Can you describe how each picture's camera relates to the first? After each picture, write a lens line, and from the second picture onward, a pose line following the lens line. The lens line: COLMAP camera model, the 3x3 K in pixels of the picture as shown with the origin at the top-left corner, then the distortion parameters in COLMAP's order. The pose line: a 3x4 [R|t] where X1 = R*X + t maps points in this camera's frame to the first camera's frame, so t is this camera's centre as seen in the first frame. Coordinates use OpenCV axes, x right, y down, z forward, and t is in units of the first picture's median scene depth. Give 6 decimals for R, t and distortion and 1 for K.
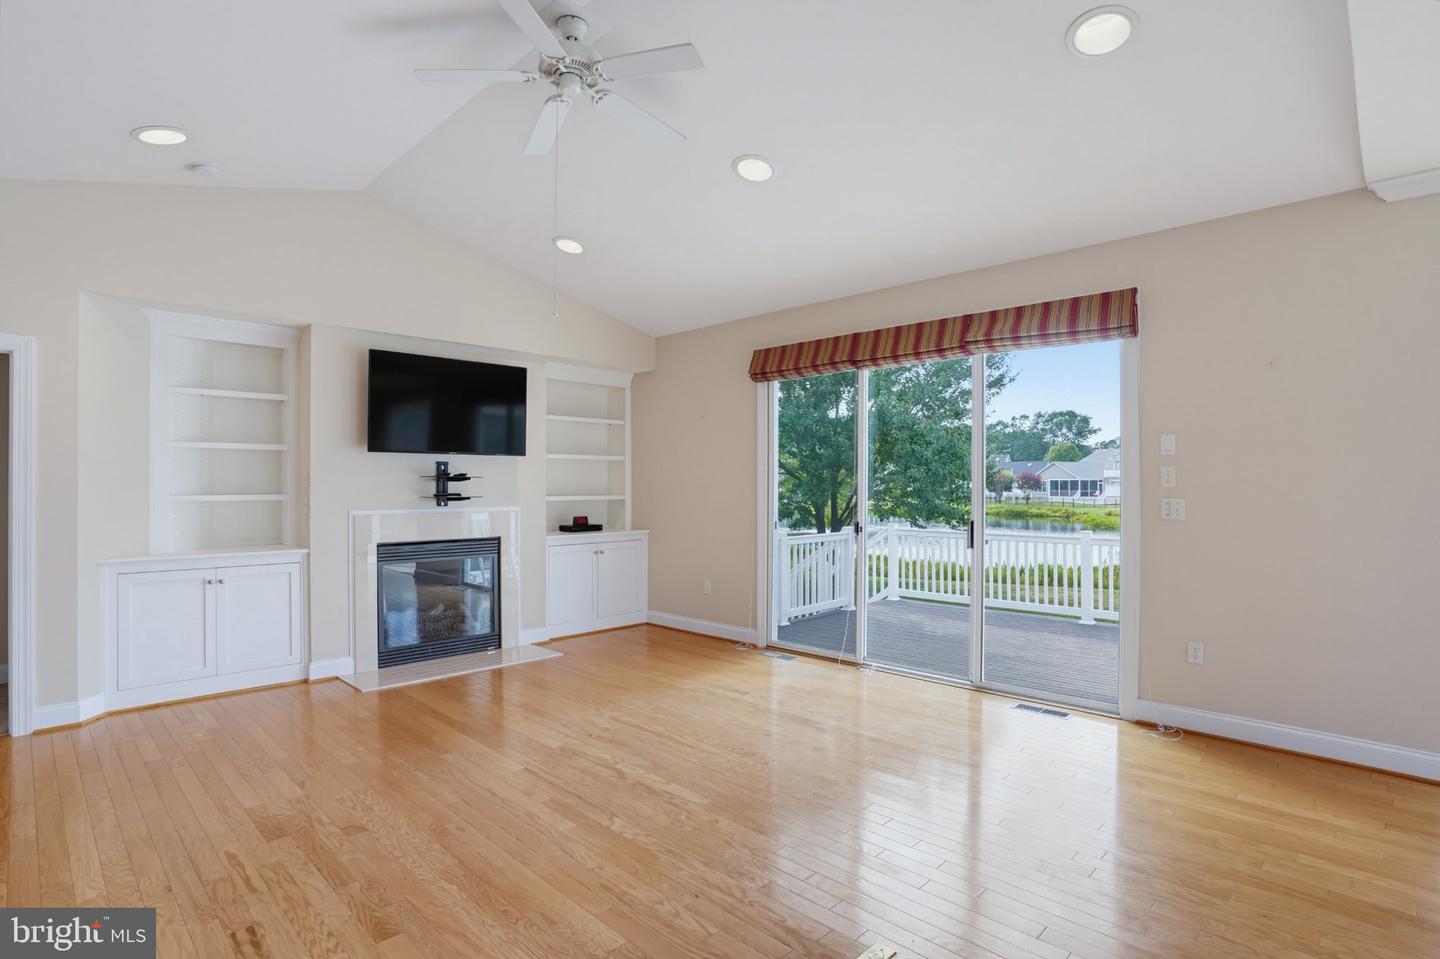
lens RADIAL K [[721.1, 0, 727.1], [0, 721.1, 481.8], [0, 0, 1]] dist [-0.082211, 0.040541]
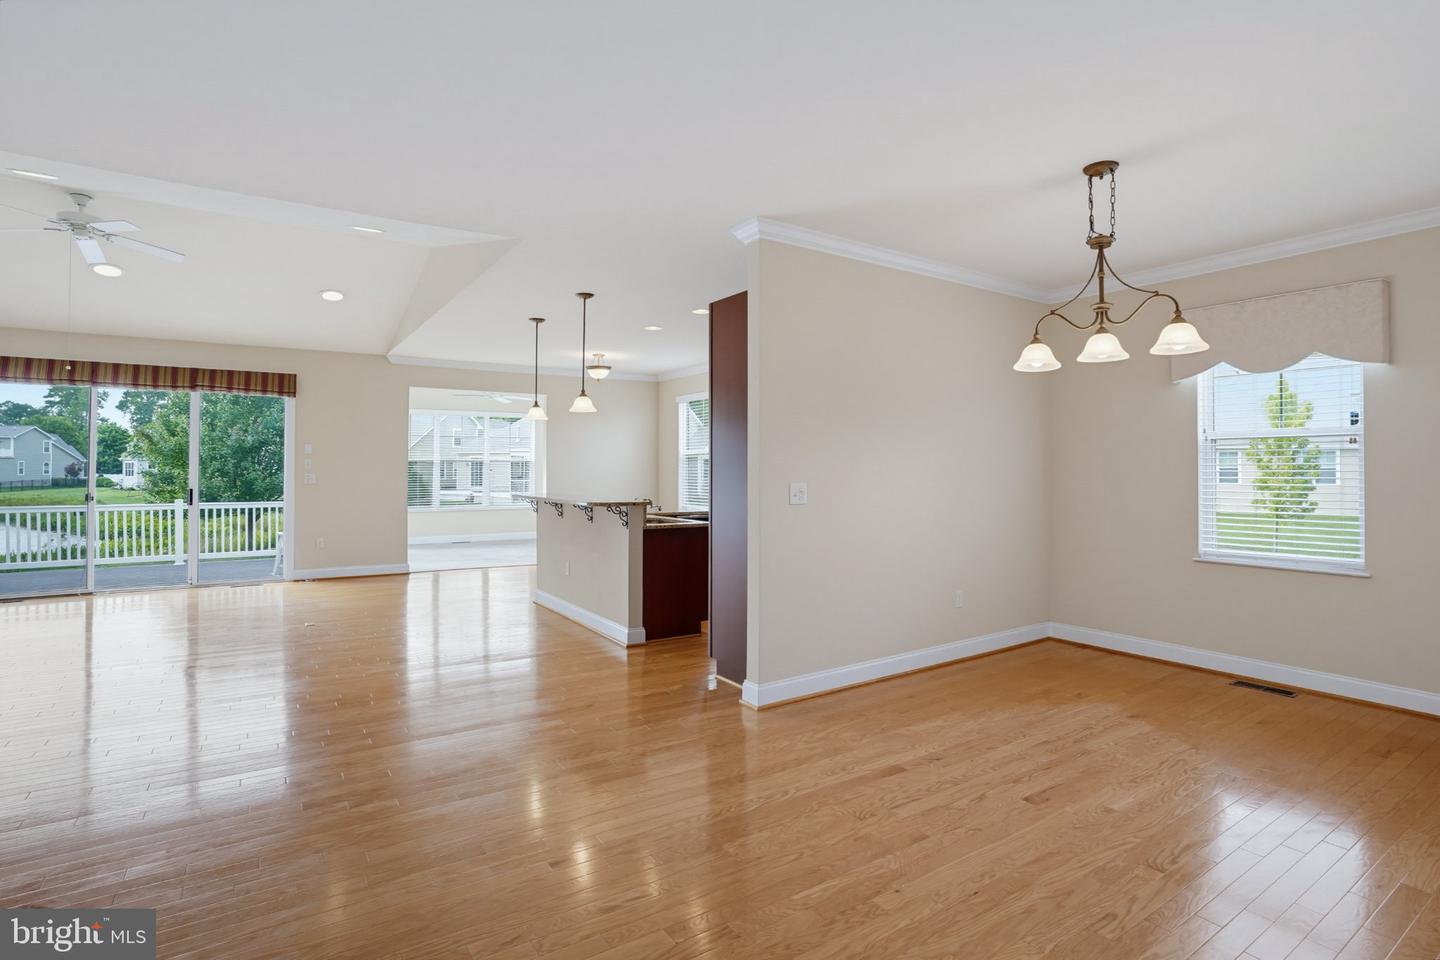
lens RADIAL K [[708.9, 0, 717.1], [0, 708.9, 470.8], [0, 0, 1]] dist [-0.083607, 0.035342]
pose [[0.211724, -0.004752, 0.977318, -0.820238], [-0.007007, 0.999955, 0.006380, -0.006231], [-0.977304, -0.008199, 0.211681, -0.472803]]
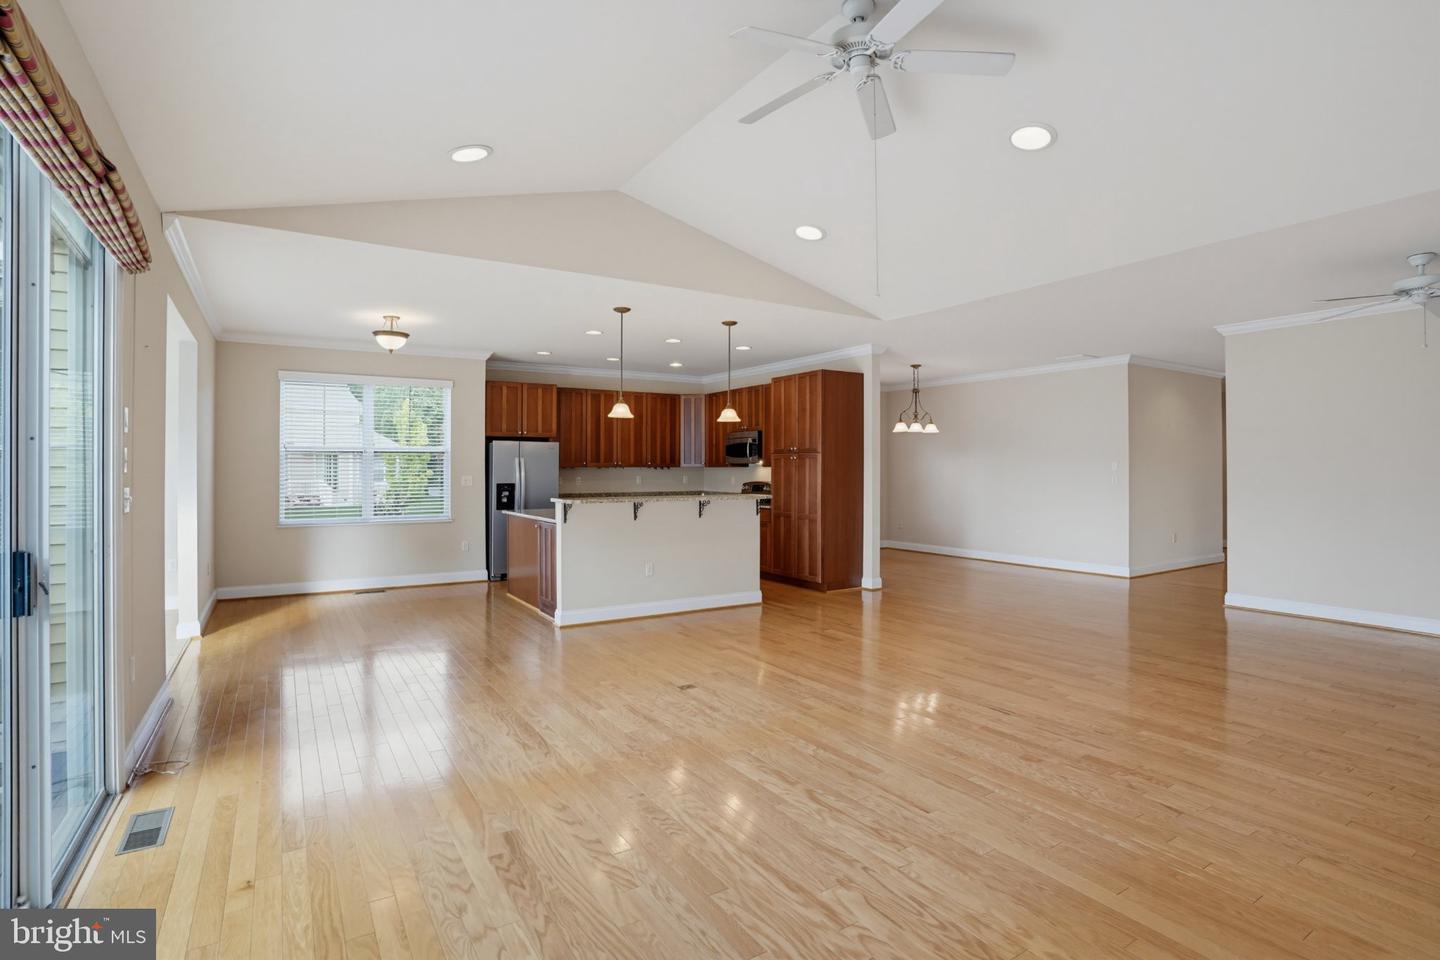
lens RADIAL K [[708.9, 0, 717.1], [0, 708.9, 470.8], [0, 0, 1]] dist [-0.083607, 0.035342]
pose [[-0.971515, -0.001126, 0.236975, -0.139094], [-0.002343, 0.999985, -0.004855, 0.006747], [-0.236966, -0.005272, -0.971504, 1.084289]]
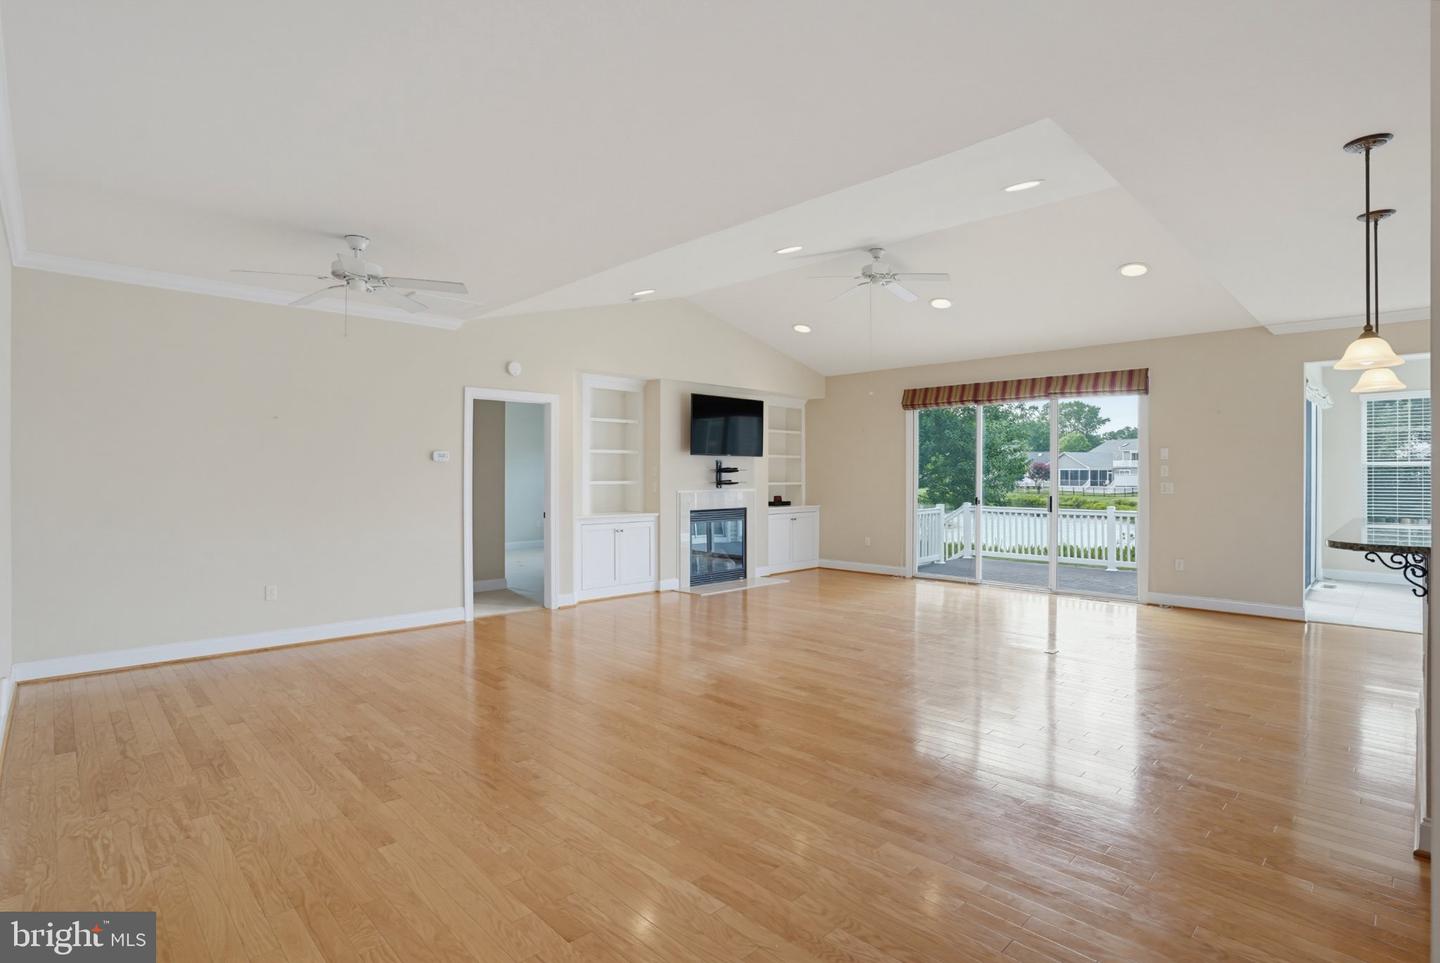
lens RADIAL K [[708.9, 0, 717.1], [0, 708.9, 472.3], [0, 0, 1]] dist [-0.083607, 0.035342]
pose [[0.999593, -0.000101, -0.028514, -0.348685], [0.000129, 1.000000, 0.000982, -0.003307], [0.028514, -0.000985, 0.999593, -0.591239]]
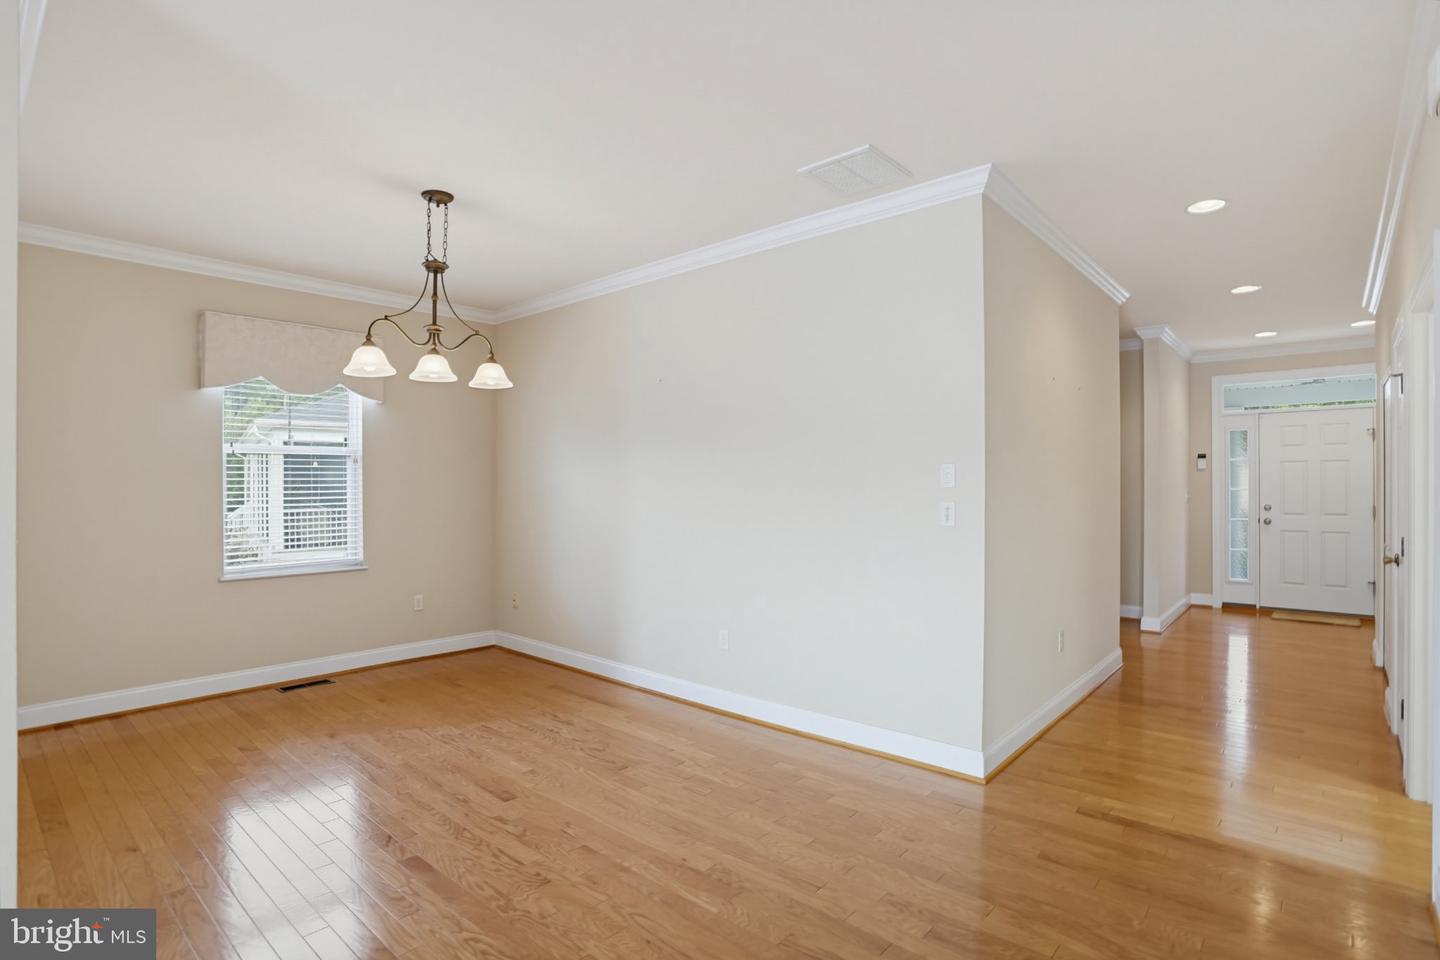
lens RADIAL K [[721.1, 0, 727.1], [0, 721.1, 482.3], [0, 0, 1]] dist [-0.082211, 0.040541]
pose [[-0.998629, -0.002559, -0.052281, -0.420852], [-0.002149, 0.999967, -0.007886, -0.002884], [0.052299, -0.007763, -0.998601, -0.039545]]
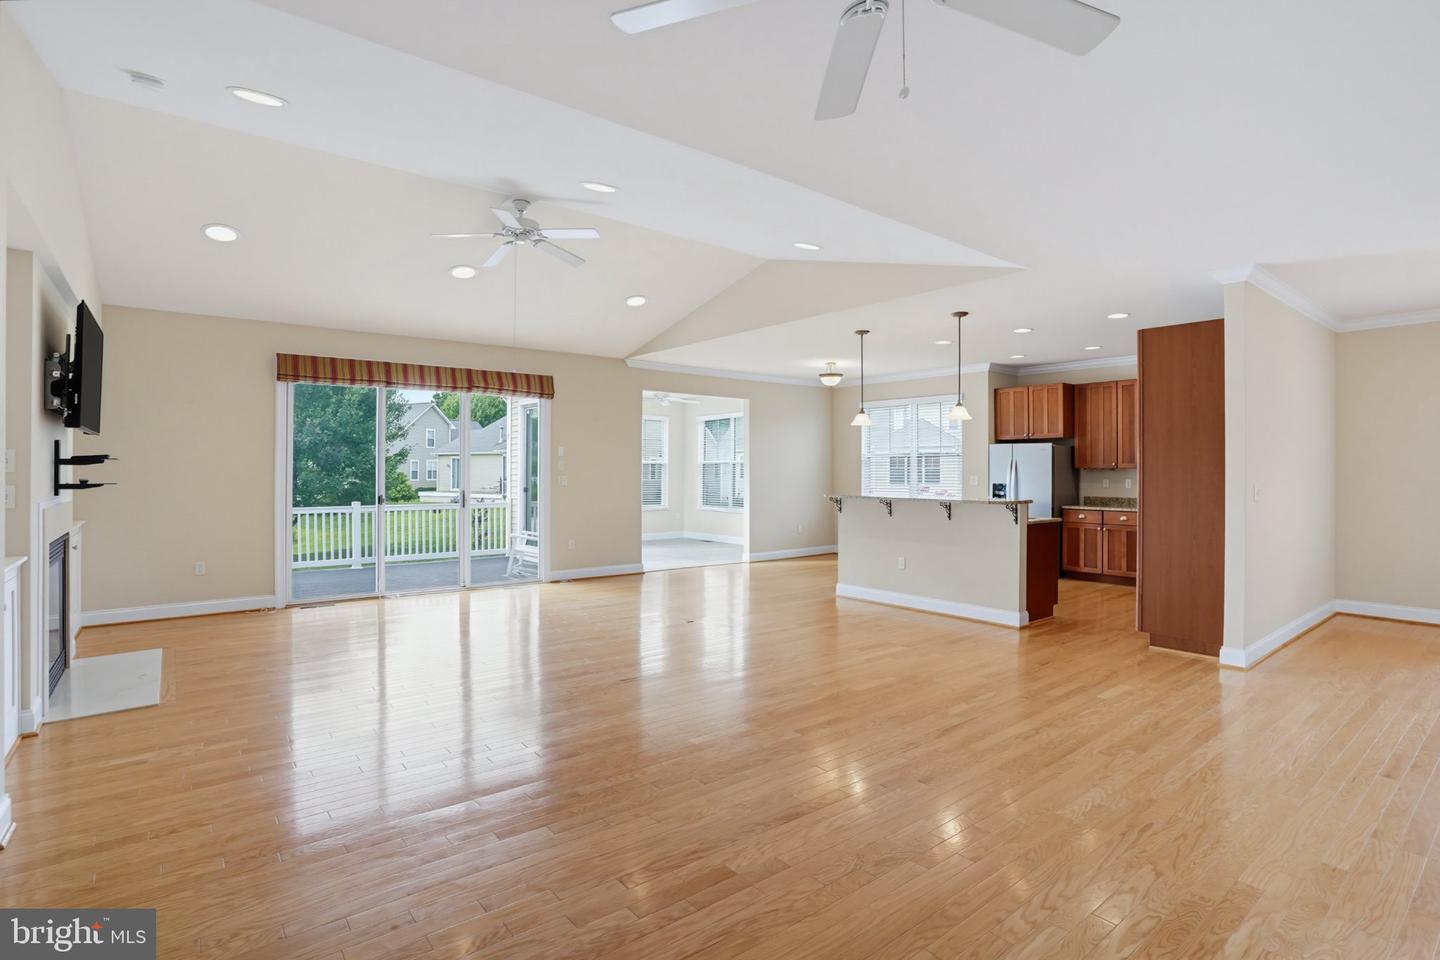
lens RADIAL K [[708.9, 0, 717.1], [0, 708.9, 470.8], [0, 0, 1]] dist [-0.083607, 0.035342]
pose [[0.133725, -0.001683, 0.991017, -1.023858], [-0.006640, 0.999975, 0.002594, -0.000841], [-0.990996, -0.006927, 0.133711, 0.156440]]
